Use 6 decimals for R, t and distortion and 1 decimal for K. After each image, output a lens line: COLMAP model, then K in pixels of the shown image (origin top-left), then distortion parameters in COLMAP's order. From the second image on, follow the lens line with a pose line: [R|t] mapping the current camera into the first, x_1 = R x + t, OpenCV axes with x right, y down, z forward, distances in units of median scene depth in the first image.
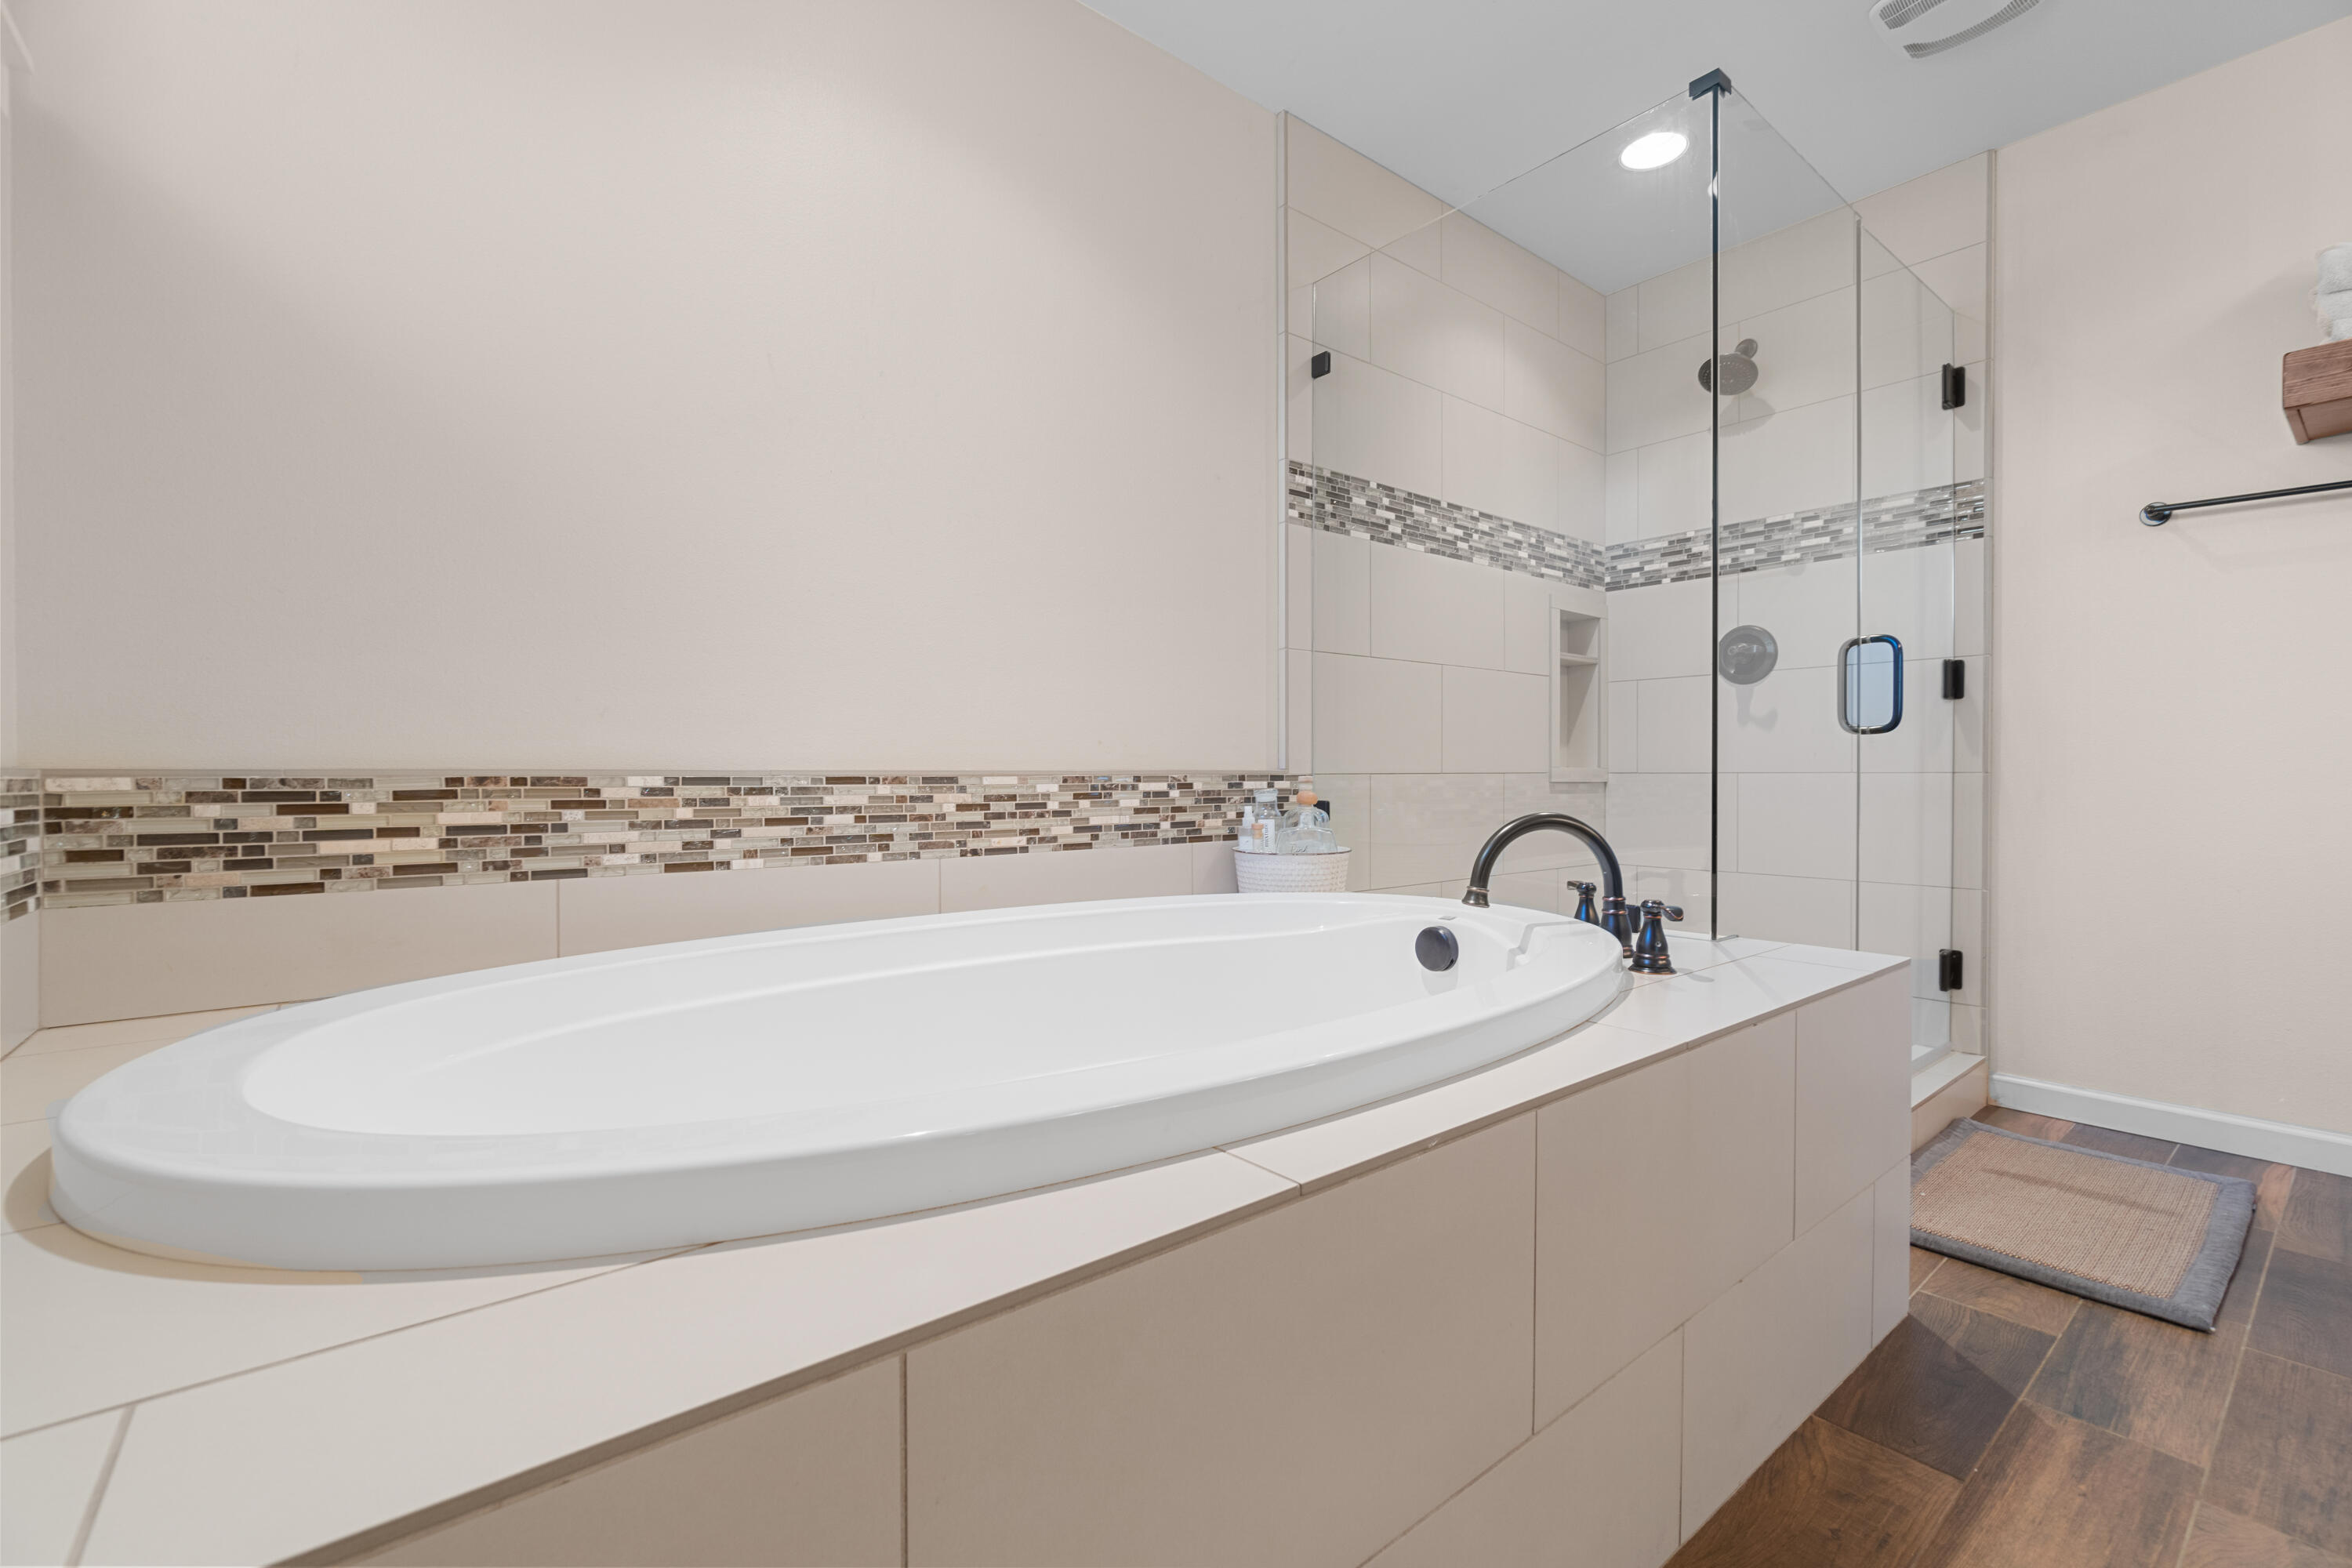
lens RADIAL K [[1005.4, 0, 1183.5], [0, 1005.4, 786.0], [0, 0, 1]] dist [-0.000959, 0.000047]
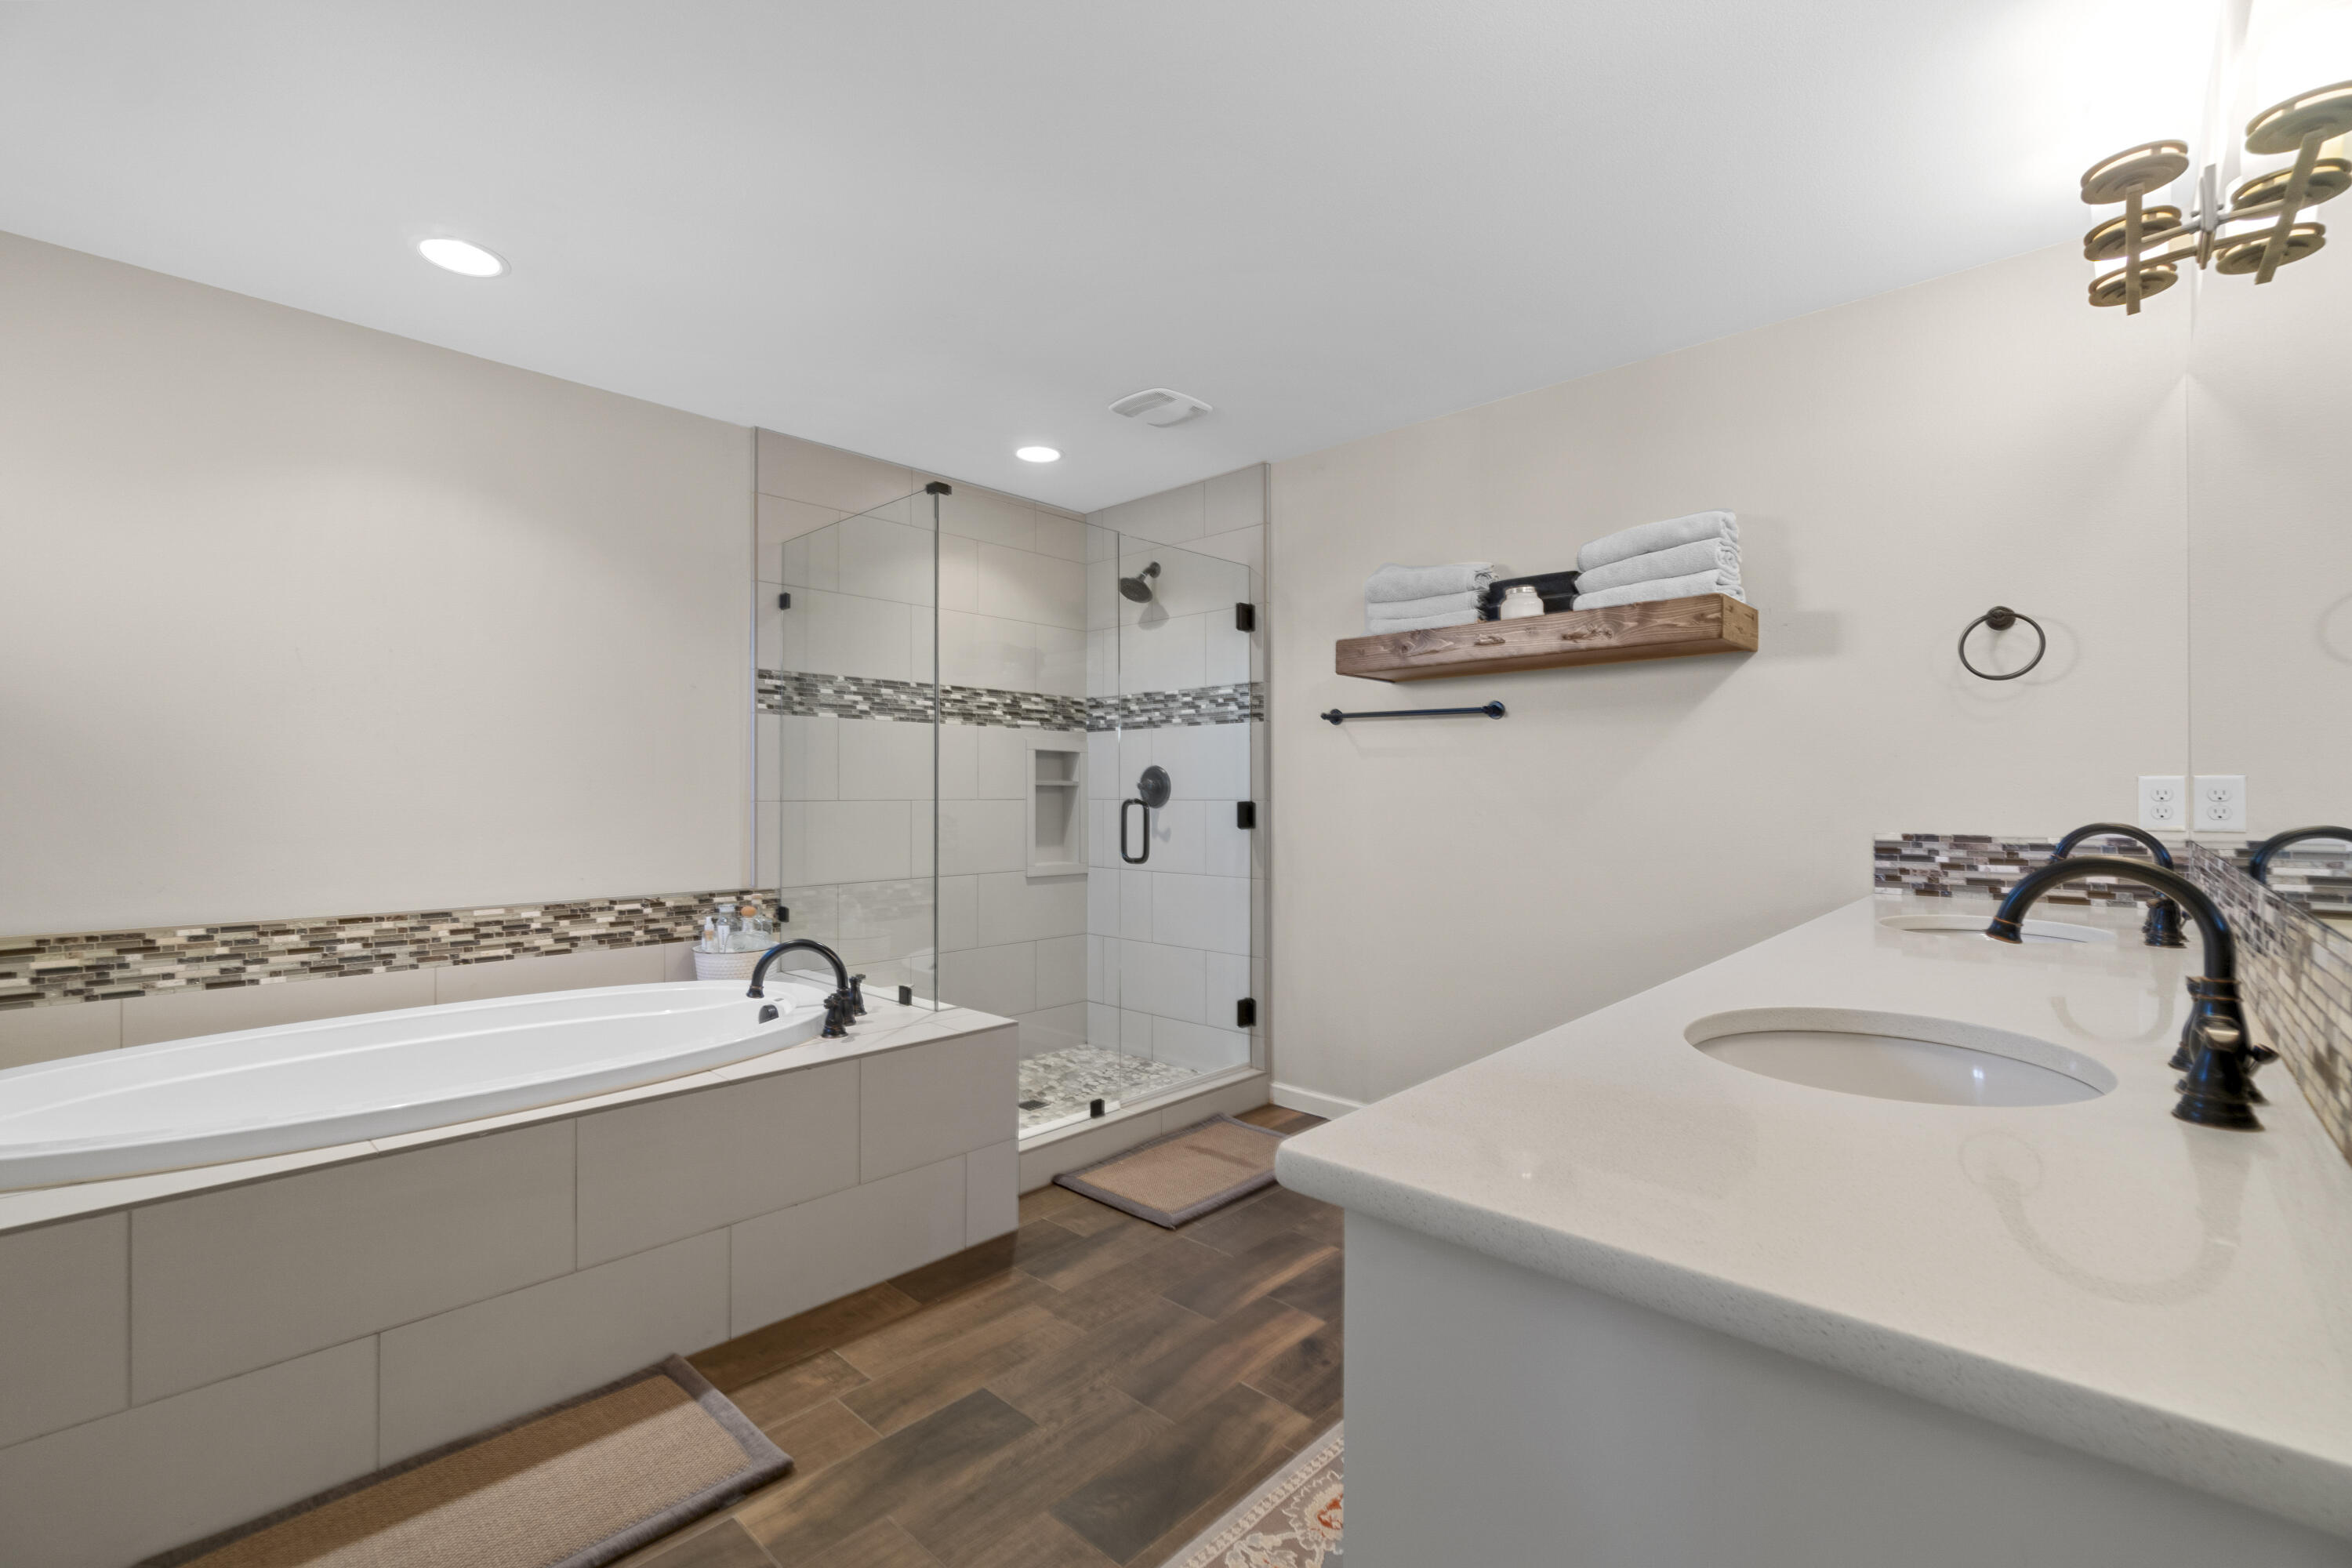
lens RADIAL K [[1005.8, 0, 1176.6], [0, 1005.8, 801.1], [0, 0, 1]] dist [-0.001147, 0.000598]
pose [[0.991878, 0.000273, 0.127196, 0.615247], [0.000371, 0.999987, -0.005039, -0.155621], [-0.127196, 0.005045, 0.991865, -0.586454]]
